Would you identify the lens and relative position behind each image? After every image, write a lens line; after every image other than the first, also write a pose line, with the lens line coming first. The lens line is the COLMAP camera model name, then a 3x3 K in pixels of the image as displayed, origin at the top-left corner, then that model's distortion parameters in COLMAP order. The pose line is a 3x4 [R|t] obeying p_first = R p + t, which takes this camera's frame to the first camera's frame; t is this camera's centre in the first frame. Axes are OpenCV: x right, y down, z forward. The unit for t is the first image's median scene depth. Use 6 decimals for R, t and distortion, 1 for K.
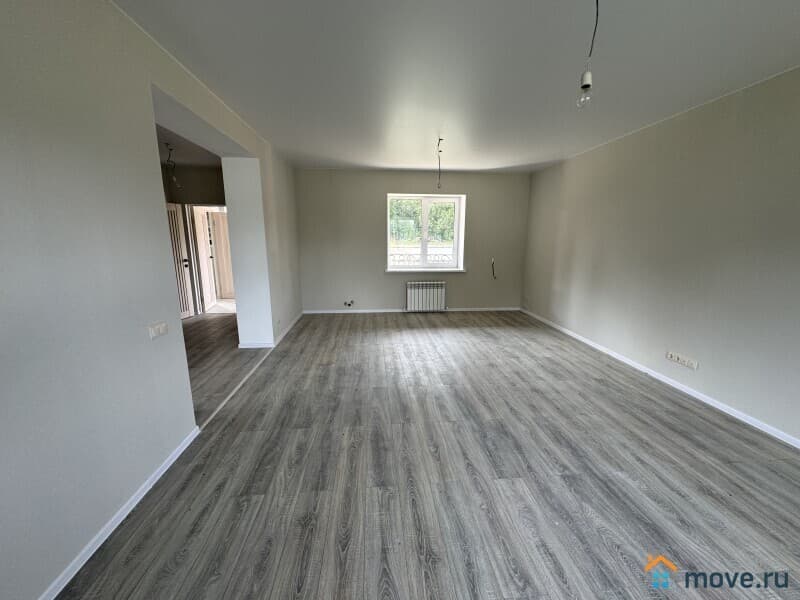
lens RADIAL K [[317.5, 0, 401.6], [0, 317.5, 302.7], [0, 0, 1]] dist [-0.002483, -0.000412]
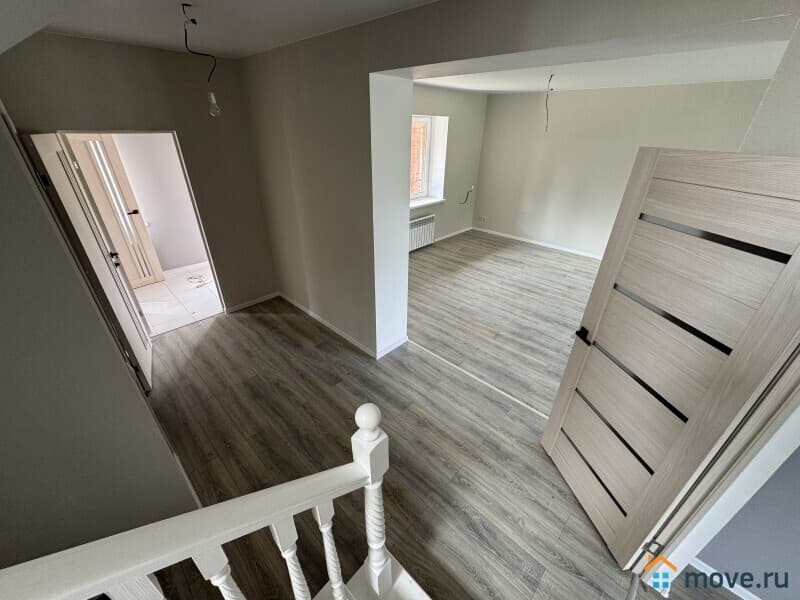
lens RADIAL K [[317.5, 0, 398.9], [0, 317.5, 301.6], [0, 0, 1]] dist [-0.002483, -0.000412]
pose [[0.755159, -0.311980, 0.576545, -0.822591], [0.124074, 0.931618, 0.341605, -0.225763], [-0.643693, -0.186432, 0.742228, 0.402648]]
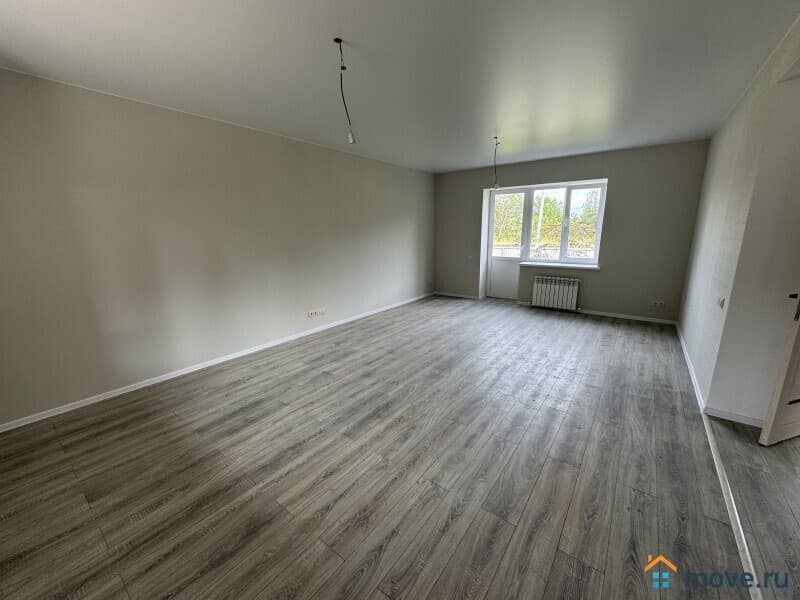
lens RADIAL K [[317.5, 0, 399.9], [0, 317.5, 299.4], [0, 0, 1]] dist [-0.002483, -0.000412]
pose [[-0.734350, -0.141557, 0.663846, -0.291644], [0.147325, 0.921457, 0.359461, -0.258372], [-0.662590, 0.361771, -0.655817, 1.202115]]
